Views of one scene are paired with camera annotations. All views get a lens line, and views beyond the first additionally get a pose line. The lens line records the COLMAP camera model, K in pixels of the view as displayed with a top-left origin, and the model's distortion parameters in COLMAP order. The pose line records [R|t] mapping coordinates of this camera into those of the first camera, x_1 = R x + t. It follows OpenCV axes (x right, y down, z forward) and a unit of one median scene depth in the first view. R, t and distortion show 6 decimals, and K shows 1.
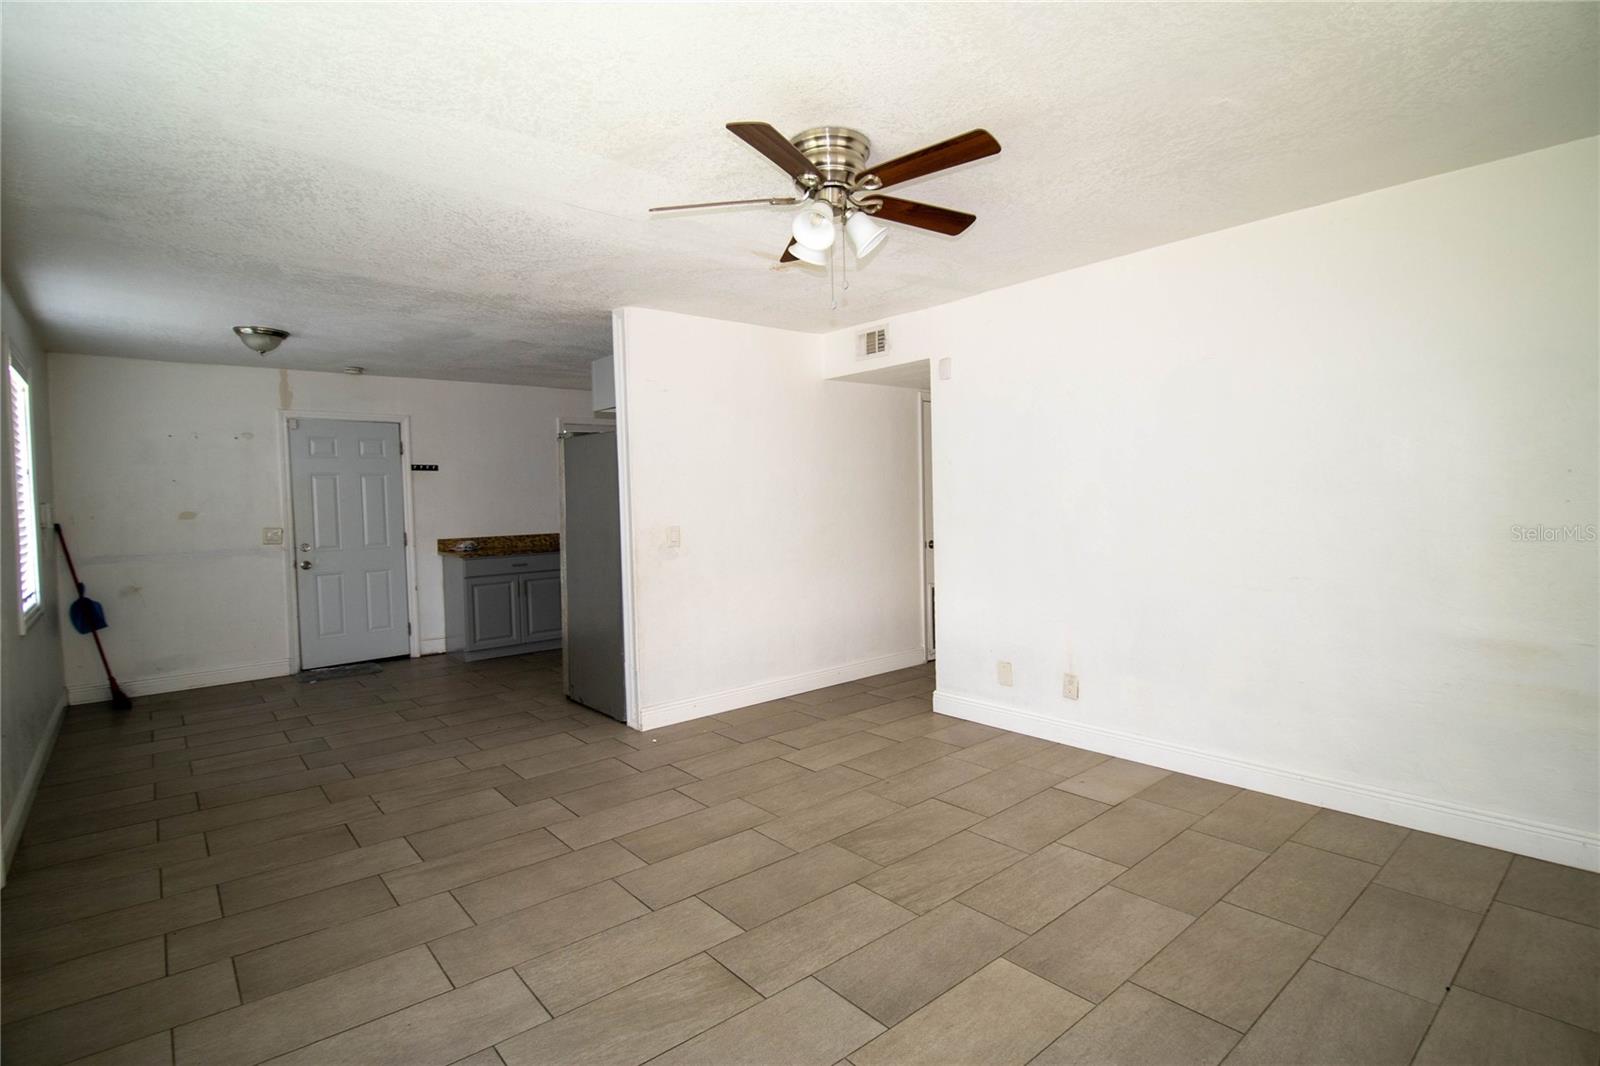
lens RADIAL K [[783.1, 0, 817.4], [0, 783.1, 525.5], [0, 0, 1]] dist [0.000650, -0.018078]
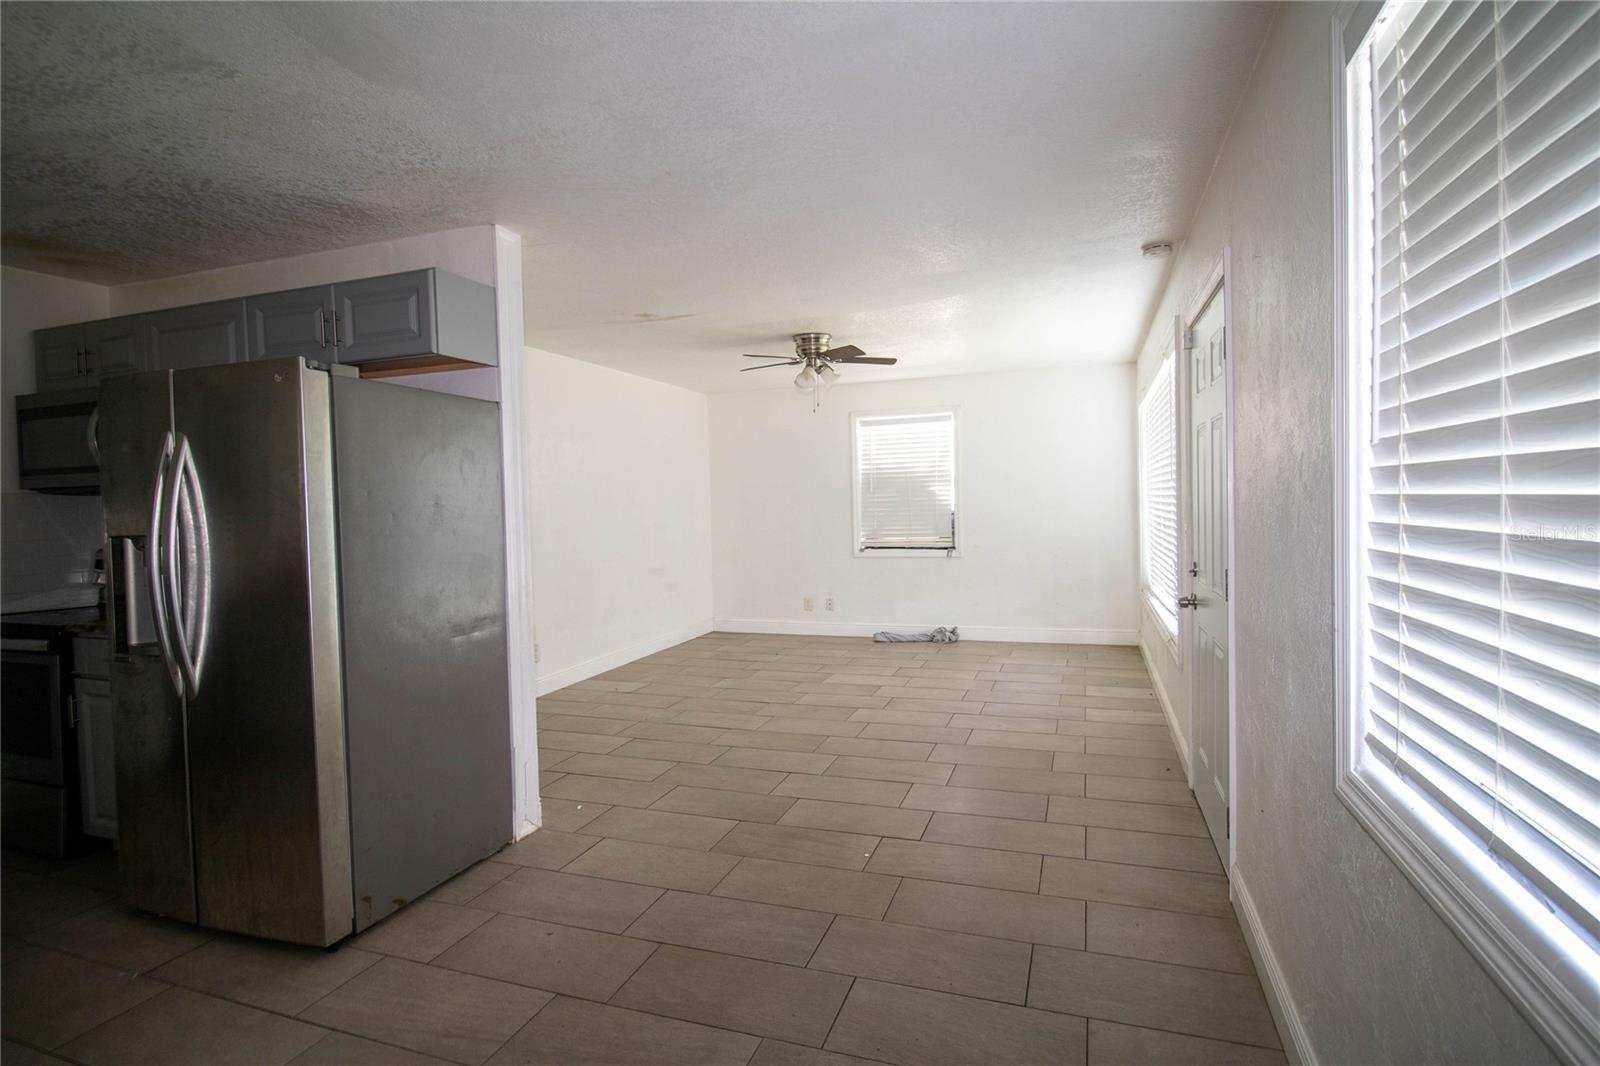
lens RADIAL K [[783.1, 0, 817.4], [0, 783.1, 525.5], [0, 0, 1]] dist [0.000650, -0.018078]
pose [[-0.503320, 0.006833, 0.864073, -1.141124], [0.063406, 0.997565, 0.029045, -0.022259], [-0.861771, 0.069407, -0.502527, 1.307541]]
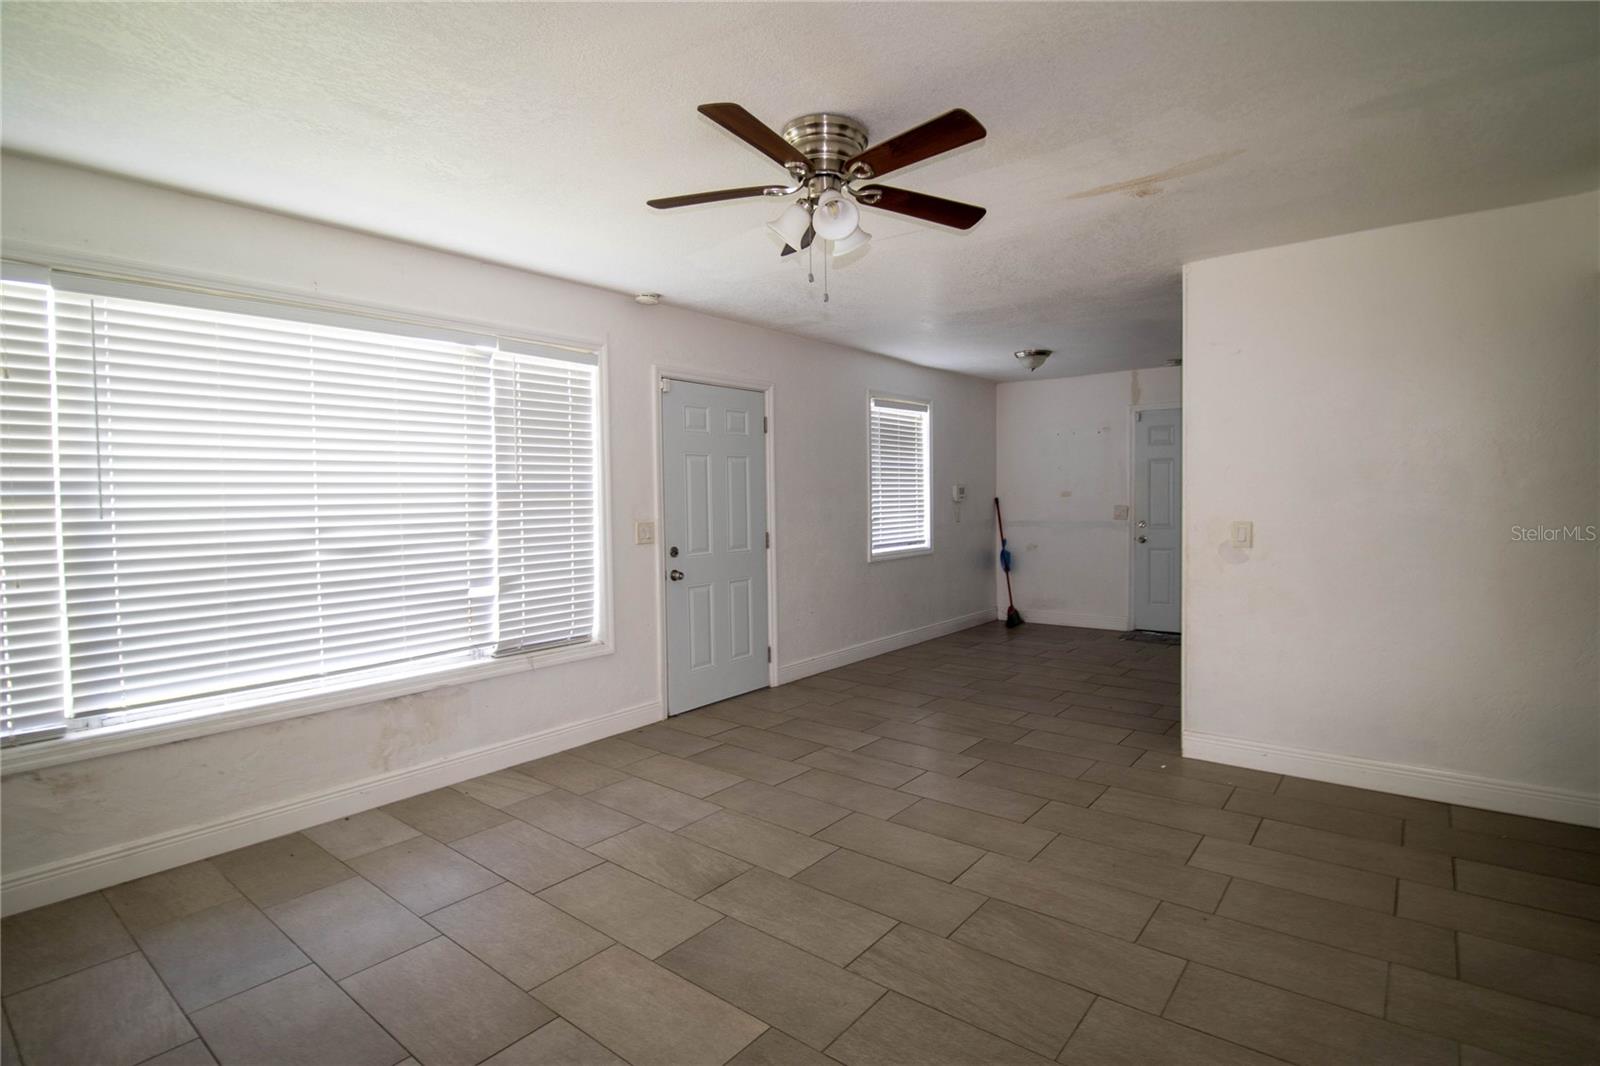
lens RADIAL K [[783.1, 0, 817.4], [0, 783.1, 525.5], [0, 0, 1]] dist [0.000650, -0.018078]
pose [[0.183645, 0.058474, -0.981252, 0.621857], [-0.023625, 0.998203, 0.055062, -0.034718], [0.982709, 0.013071, 0.184697, 0.510334]]
